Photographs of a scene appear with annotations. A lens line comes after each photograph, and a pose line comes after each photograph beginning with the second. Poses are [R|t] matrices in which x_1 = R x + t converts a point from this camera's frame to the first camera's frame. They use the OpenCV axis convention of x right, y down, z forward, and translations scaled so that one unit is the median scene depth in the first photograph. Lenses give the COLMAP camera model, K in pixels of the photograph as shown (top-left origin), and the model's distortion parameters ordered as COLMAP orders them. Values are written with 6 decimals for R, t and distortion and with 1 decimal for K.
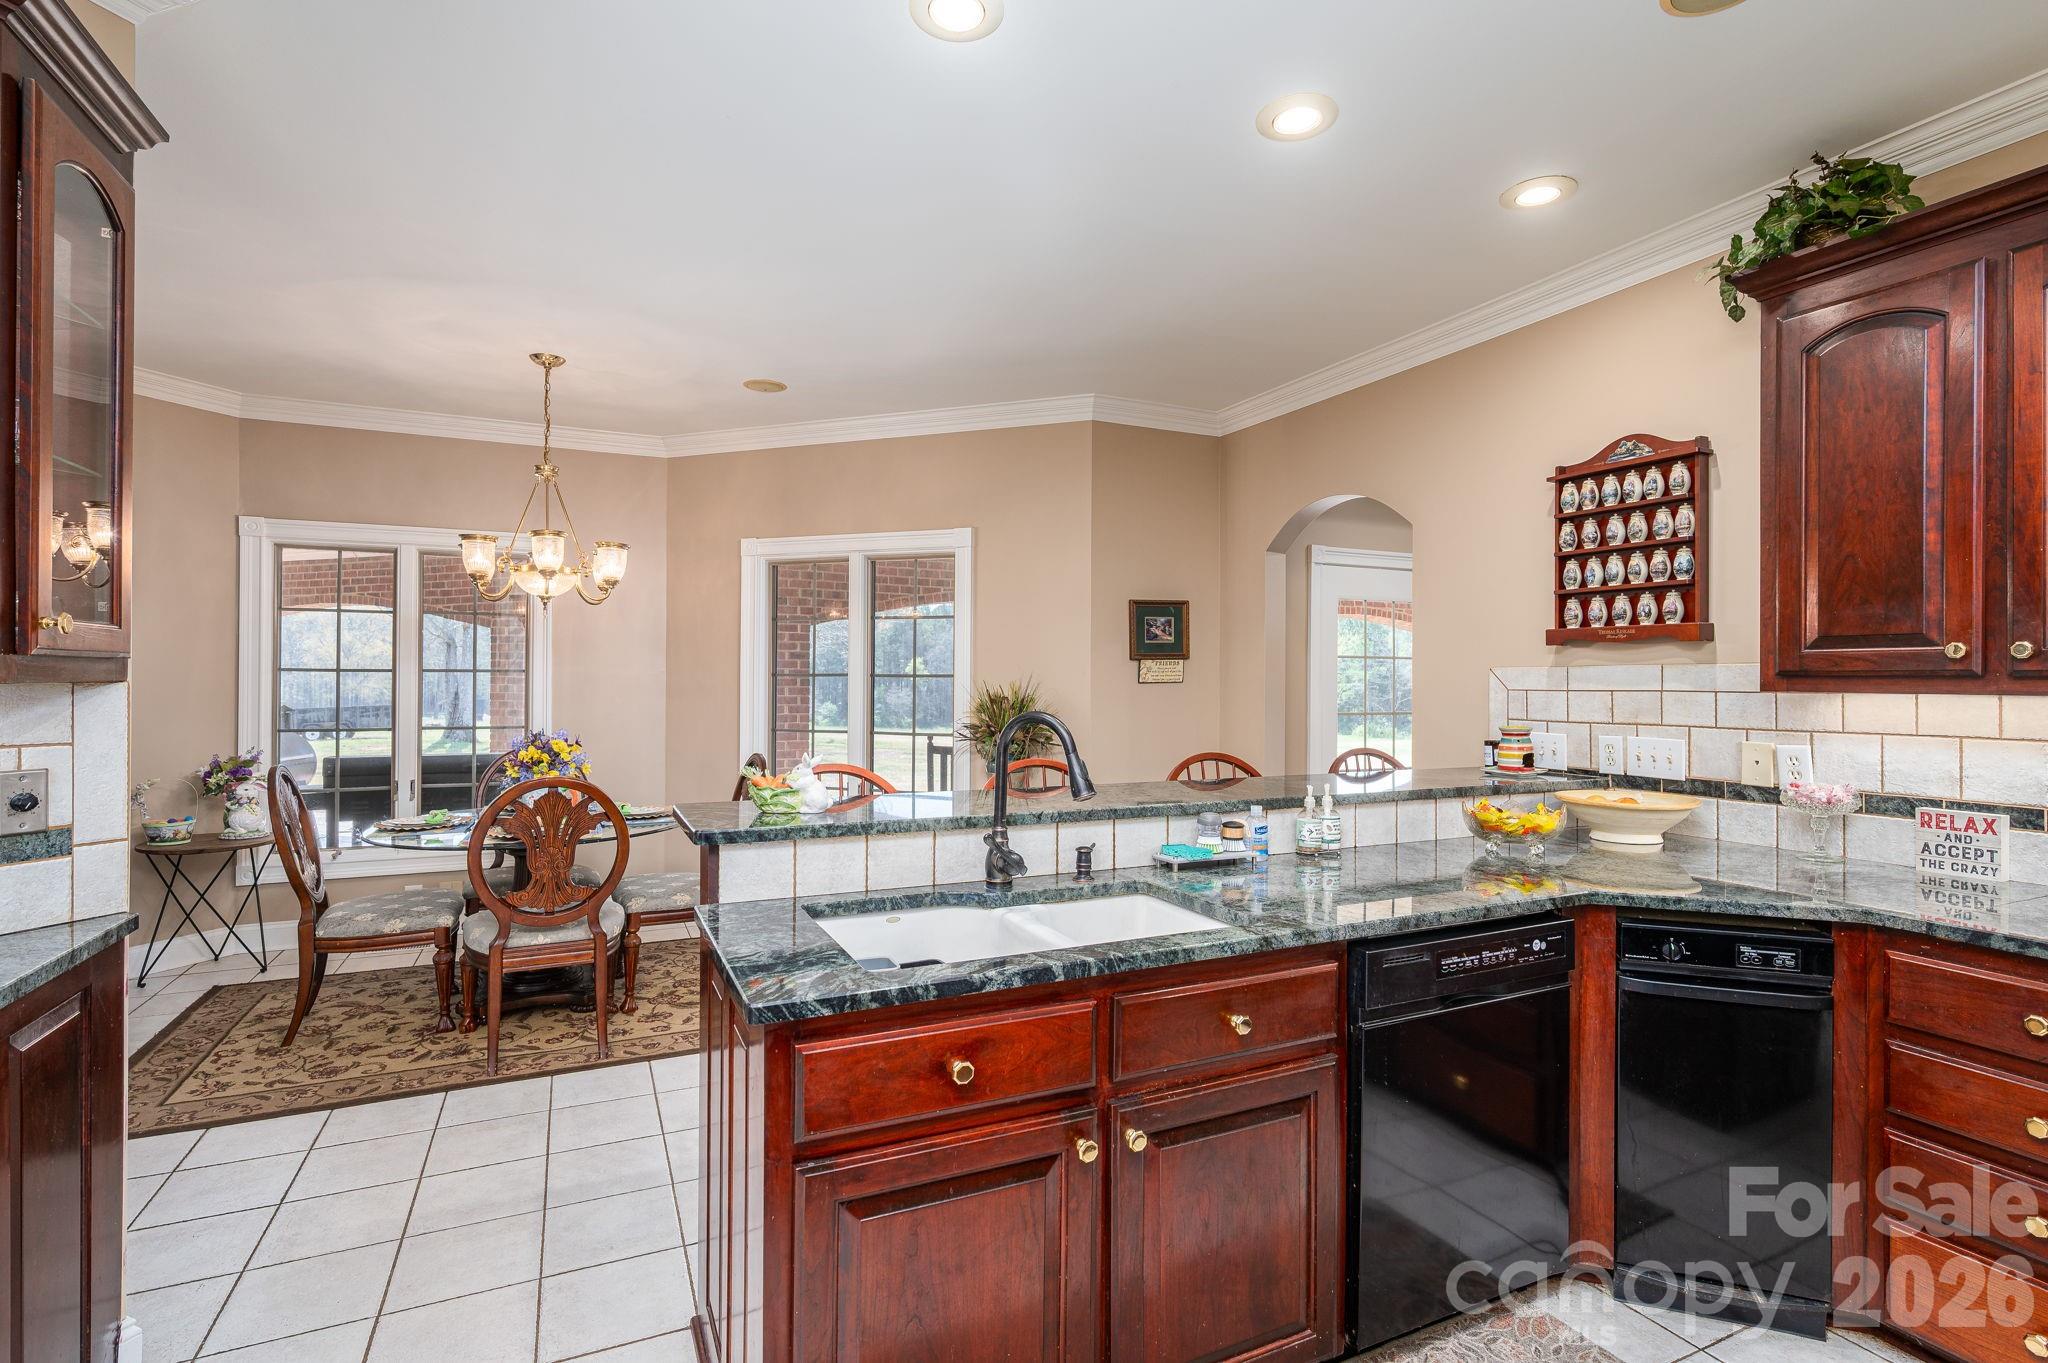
lens RADIAL K [[963.3, 0, 1021.0], [0, 963.3, 671.9], [0, 0, 1]] dist [-0.002939, 0.002491]
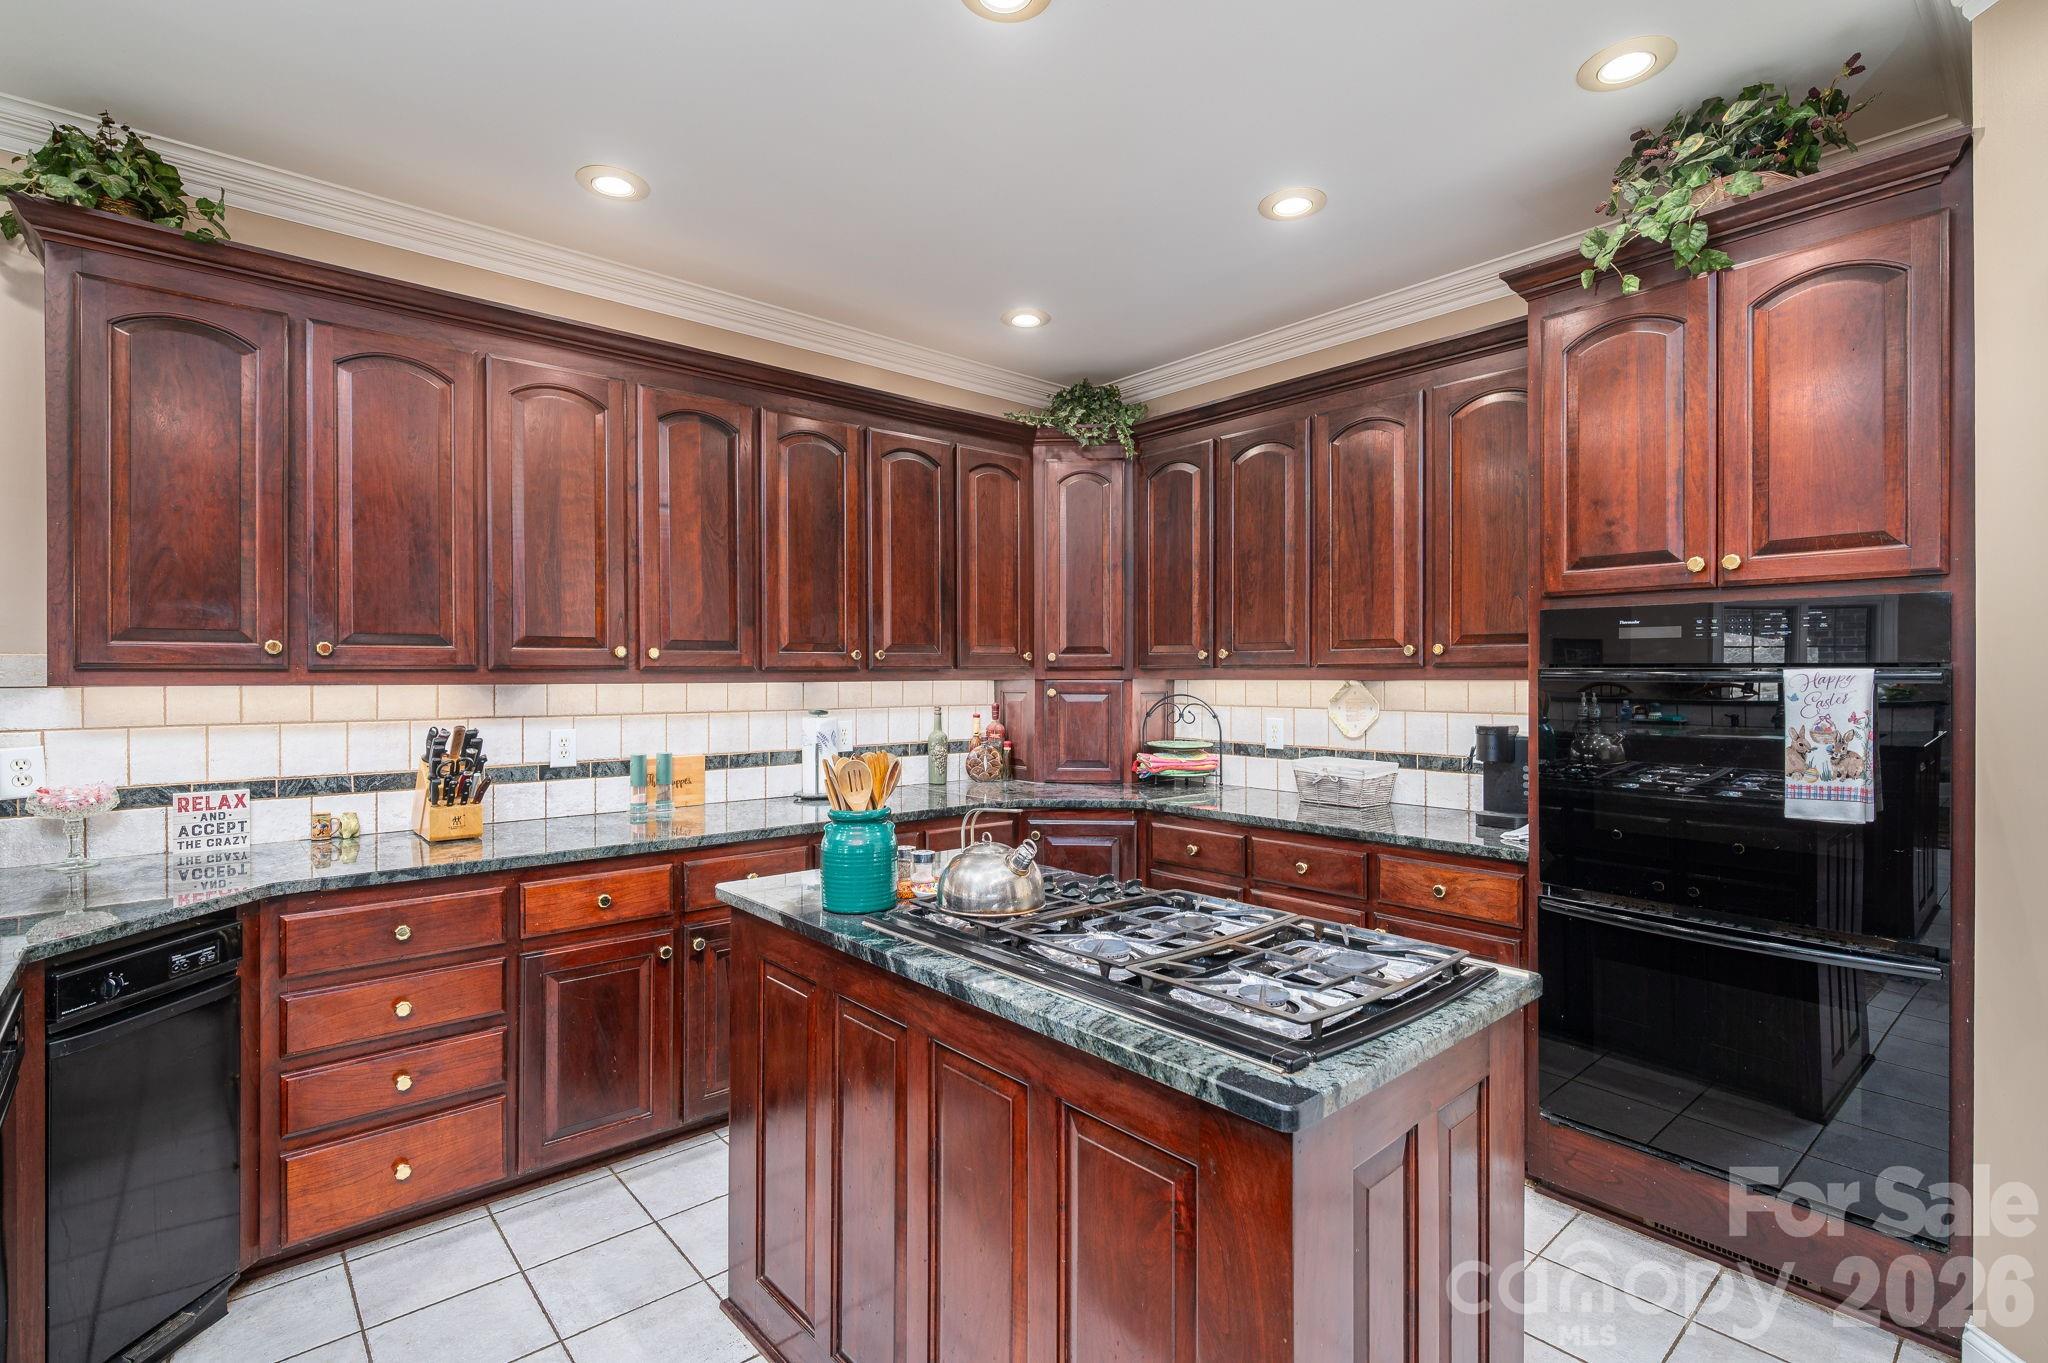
lens RADIAL K [[963.3, 0, 1011.0], [0, 963.3, 675.3], [0, 0, 1]] dist [-0.002939, 0.002491]
pose [[-0.267809, -0.002786, 0.963468, -0.329590], [-0.005372, 0.999985, 0.001398, 0.004431], [-0.963457, -0.004801, -0.267820, 0.407155]]
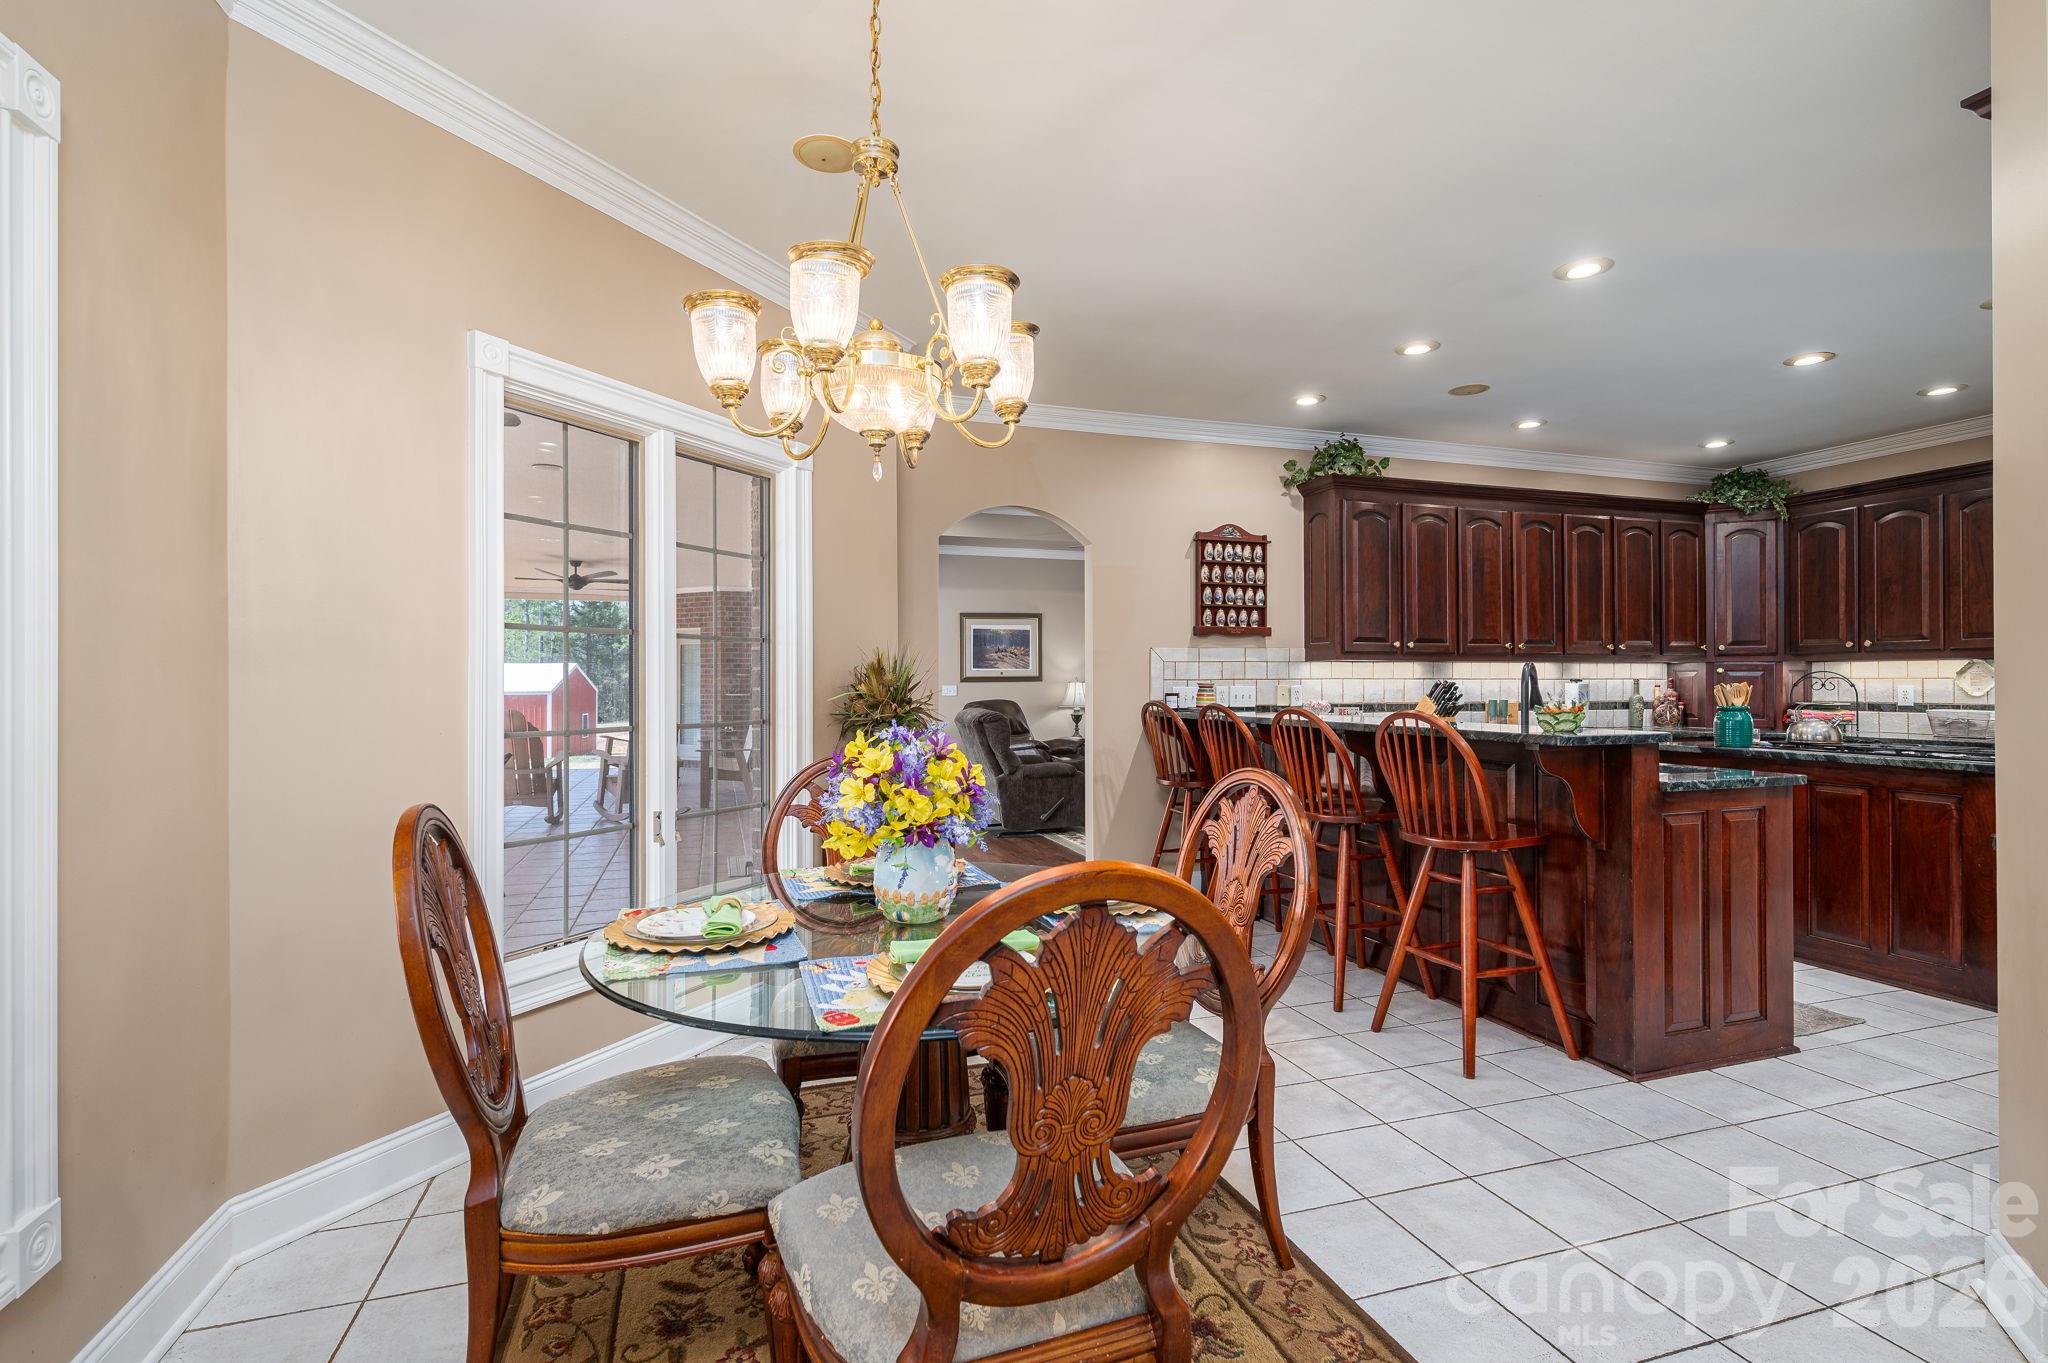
lens RADIAL K [[963.3, 0, 1013.6], [0, 963.3, 679.9], [0, 0, 1]] dist [-0.002939, 0.002491]
pose [[0.118258, -0.000709, 0.992983, -1.631484], [-0.004493, 0.999989, 0.001249, 0.069858], [-0.992973, -0.004609, 0.118253, 1.544587]]
